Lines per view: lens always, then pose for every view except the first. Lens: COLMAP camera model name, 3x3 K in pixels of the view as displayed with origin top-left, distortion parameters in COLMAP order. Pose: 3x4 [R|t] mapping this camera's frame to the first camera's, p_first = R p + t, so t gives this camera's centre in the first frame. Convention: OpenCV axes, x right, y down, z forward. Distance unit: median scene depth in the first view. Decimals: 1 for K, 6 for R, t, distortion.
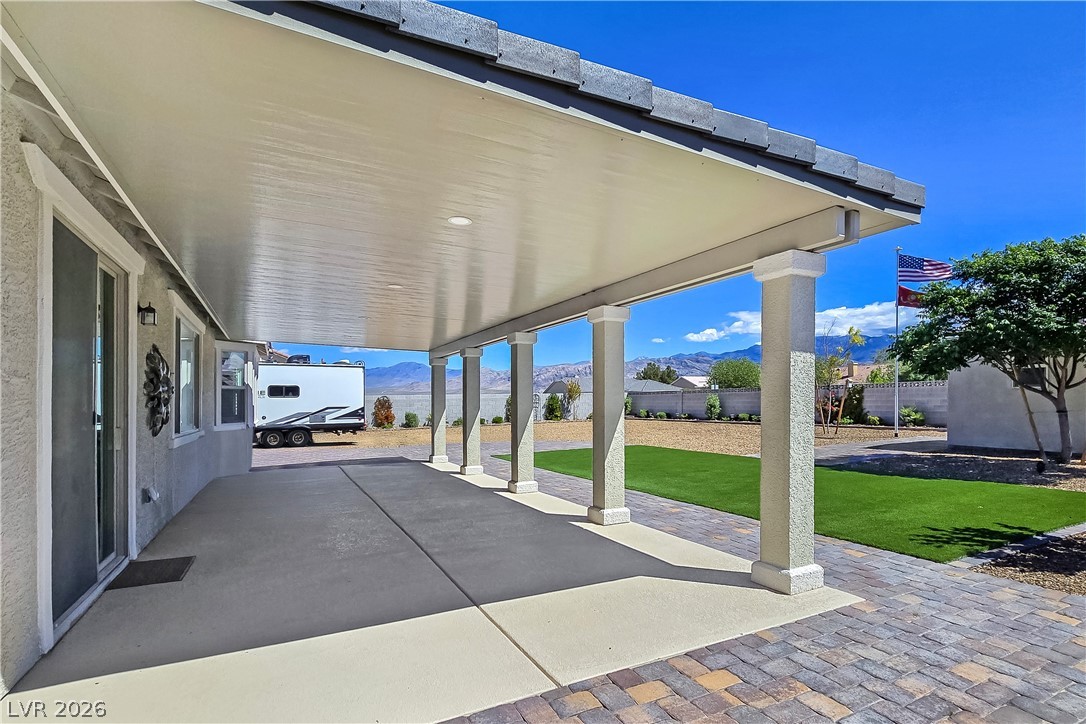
lens RADIAL K [[547.8, 0, 553.5], [0, 547.8, 413.0], [0, 0, 1]] dist [-0.003950, 0.000113]
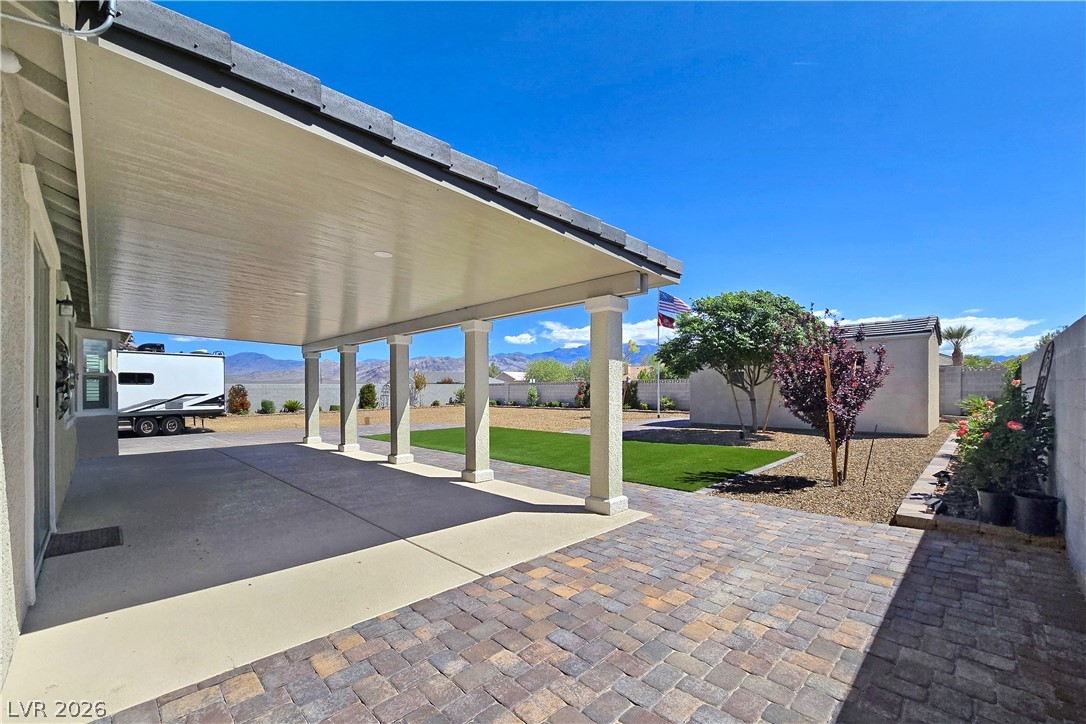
lens RADIAL K [[457.2, 0, 535.4], [0, 457.2, 393.1], [0, 0, 1]] dist [0.003207, 0.000002]
pose [[0.954215, 0.007351, 0.299031, -0.078552], [-0.002049, 0.999835, -0.018037, 0.003438], [-0.299114, 0.016599, 0.954073, -0.090621]]
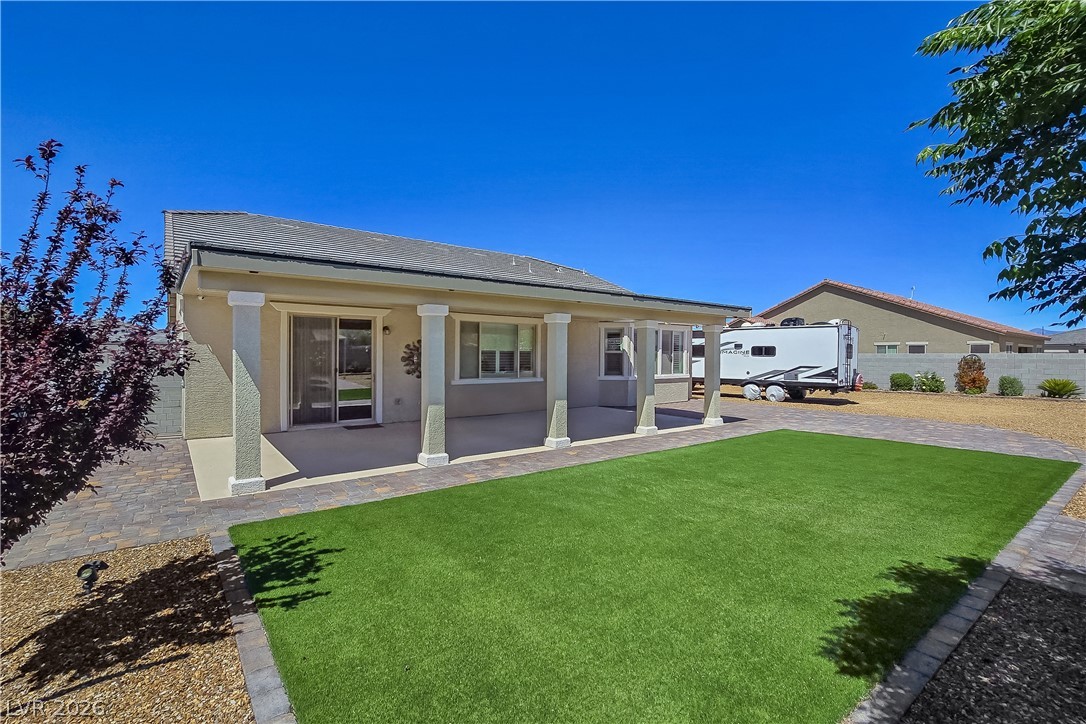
lens RADIAL K [[490.2, 0, 549.1], [0, 490.2, 359.6], [0, 0, 1]] dist [-0.004724, -0.000651]
pose [[0.150807, 0.024855, -0.988251, 1.033305], [-0.027255, 0.999408, 0.020977, -0.068353], [0.988187, 0.023771, 0.151396, 0.854526]]
